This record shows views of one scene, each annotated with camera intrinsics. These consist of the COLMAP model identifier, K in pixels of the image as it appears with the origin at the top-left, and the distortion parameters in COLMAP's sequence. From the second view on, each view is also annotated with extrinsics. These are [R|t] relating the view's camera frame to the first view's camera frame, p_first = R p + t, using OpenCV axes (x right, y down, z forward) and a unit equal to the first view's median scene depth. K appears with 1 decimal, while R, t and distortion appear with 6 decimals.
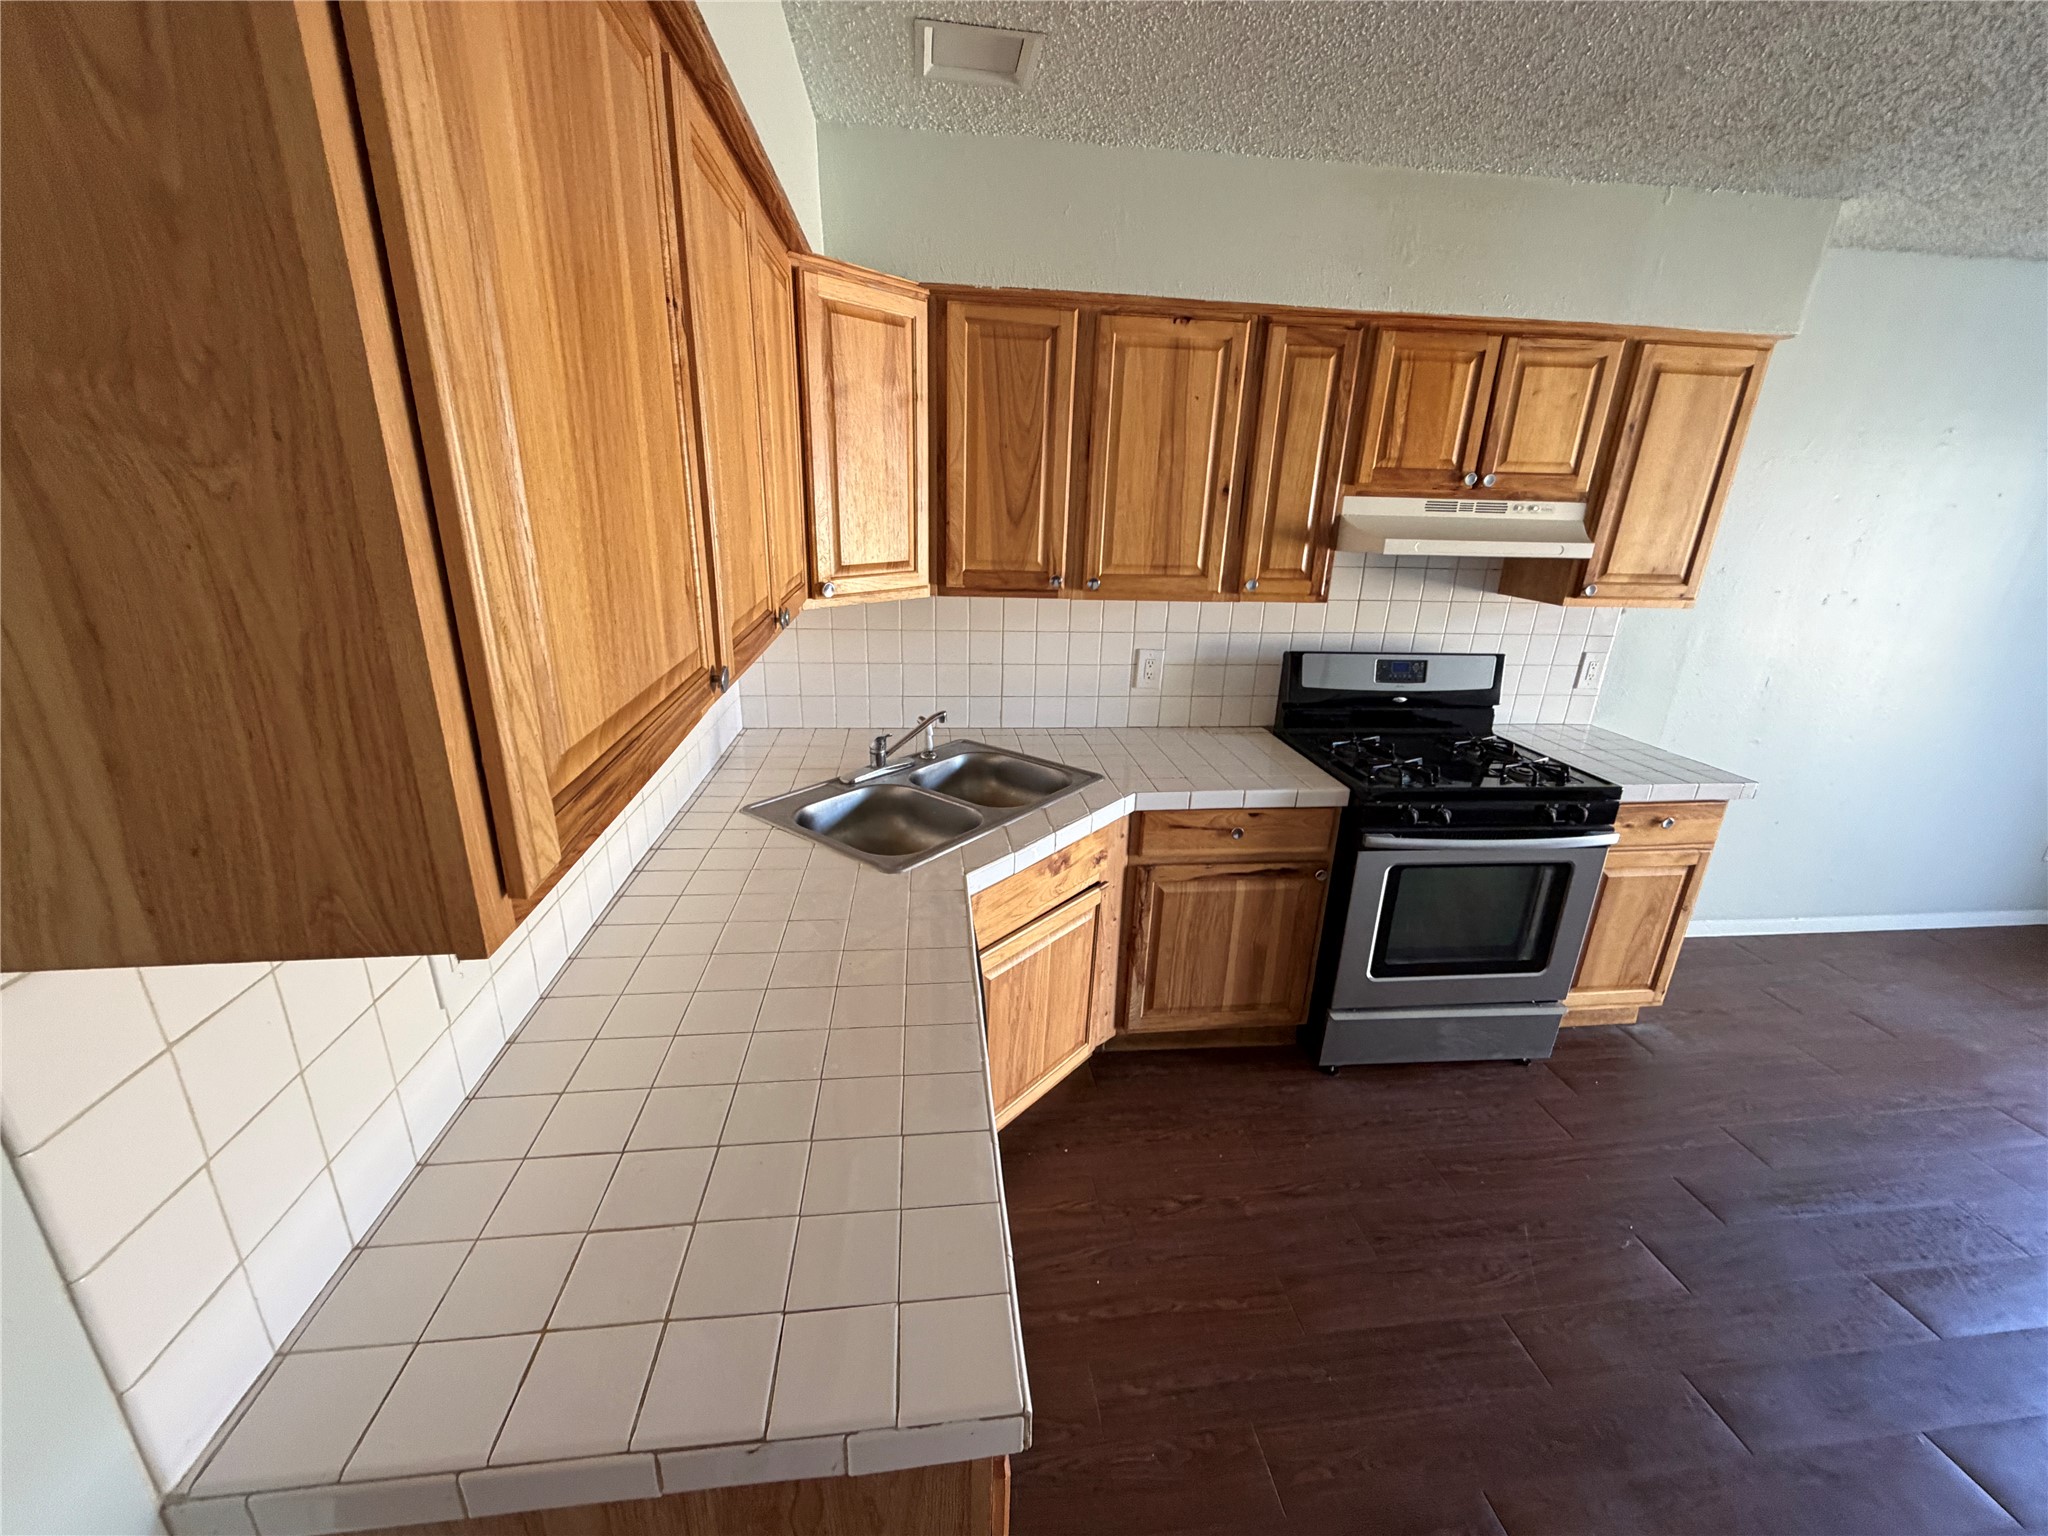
lens RADIAL K [[839.0, 0, 1024.0], [0, 839.0, 768.0], [0, 0, 1]] dist [-0.000093, -0.000034]
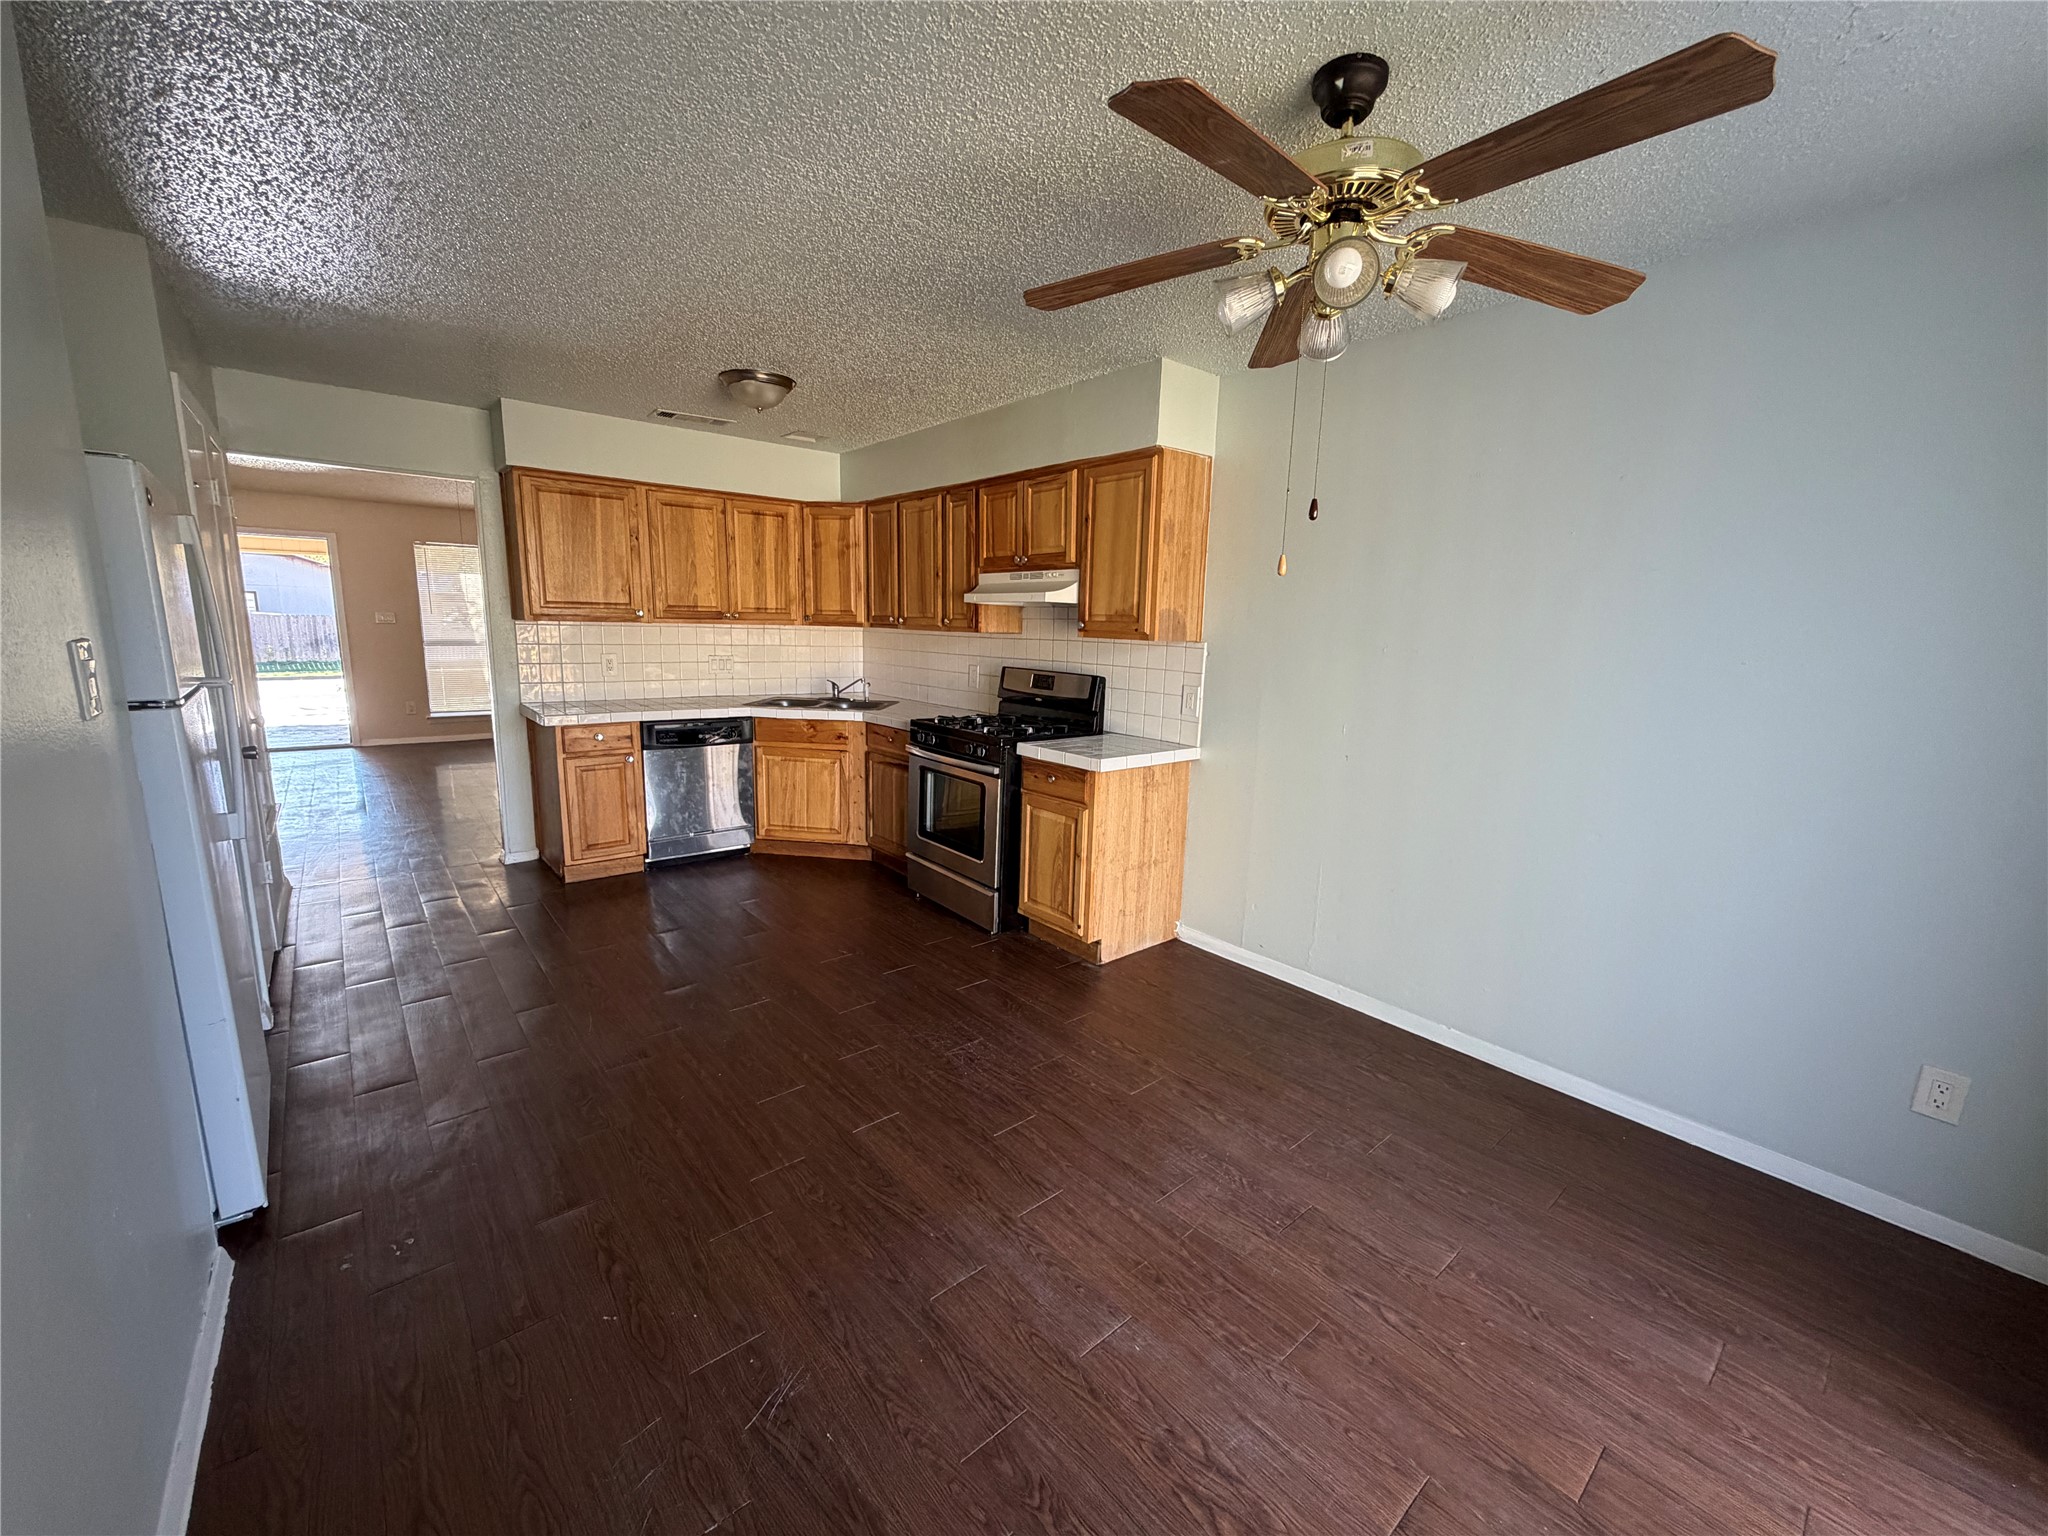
lens RADIAL K [[816.9, 0, 1024.0], [0, 816.9, 768.0], [0, 0, 1]] dist [0.001942, -0.000046]
pose [[0.545692, 0.133484, -0.827286, 1.931925], [-0.278857, 0.959893, -0.029058, 0.103300], [0.790227, 0.246551, 0.561029, 0.182701]]
